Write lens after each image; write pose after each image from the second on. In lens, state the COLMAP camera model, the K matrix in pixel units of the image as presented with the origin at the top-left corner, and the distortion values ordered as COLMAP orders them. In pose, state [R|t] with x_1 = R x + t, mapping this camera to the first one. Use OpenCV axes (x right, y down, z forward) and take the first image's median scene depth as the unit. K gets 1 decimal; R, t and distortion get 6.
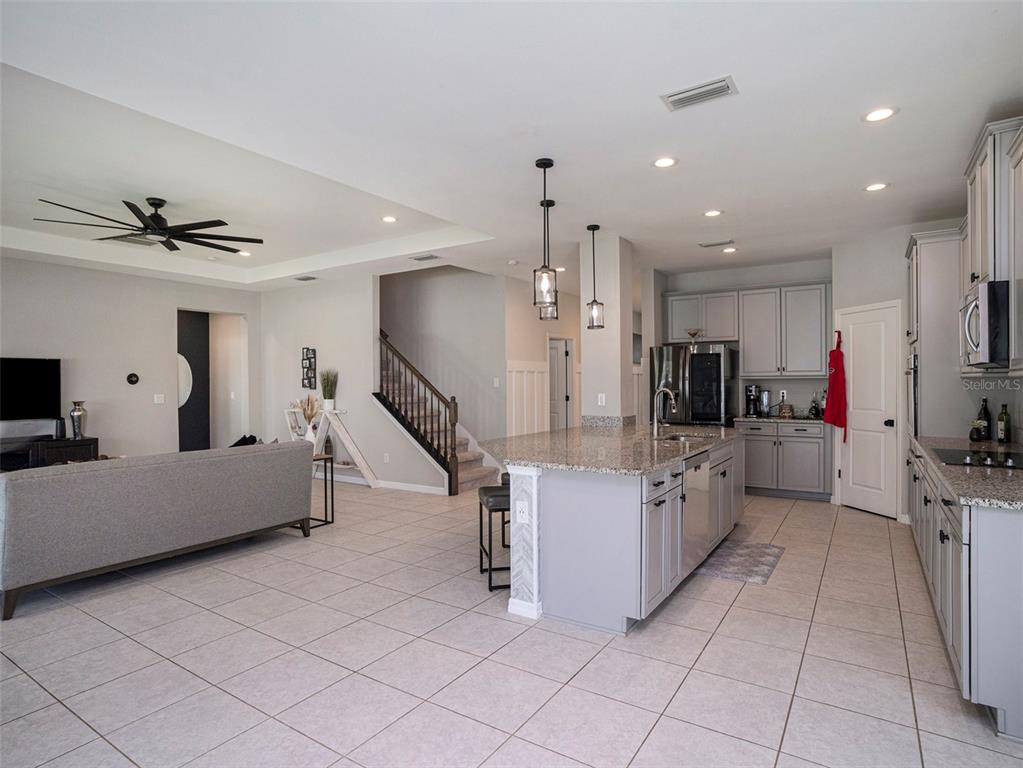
lens RADIAL K [[561.6, 0, 511.3], [0, 561.6, 388.3], [0, 0, 1]] dist [-0.079335, 0.030966]
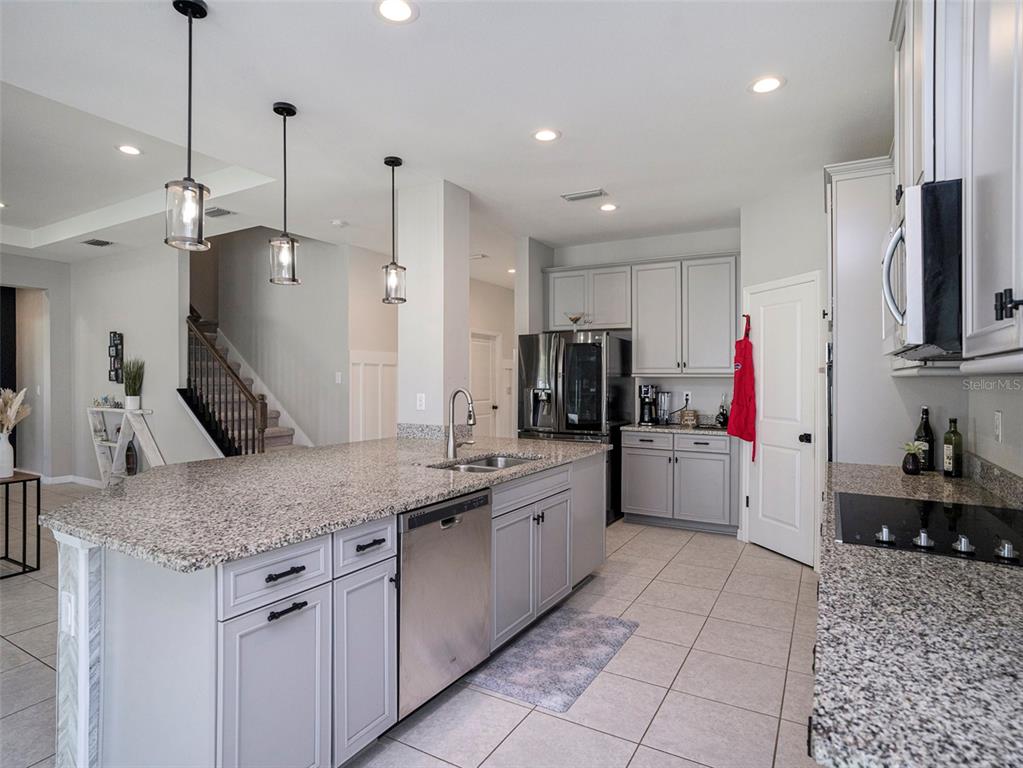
lens RADIAL K [[566.0, 0, 511.5], [0, 566.0, 384.0], [0, 0, 1]] dist [-0.076232, 0.032132]
pose [[0.998128, 0.012395, 0.059889, 0.223079], [-0.012223, 0.999920, -0.003228, -0.002074], [-0.059924, 0.002490, 0.998200, 0.240916]]
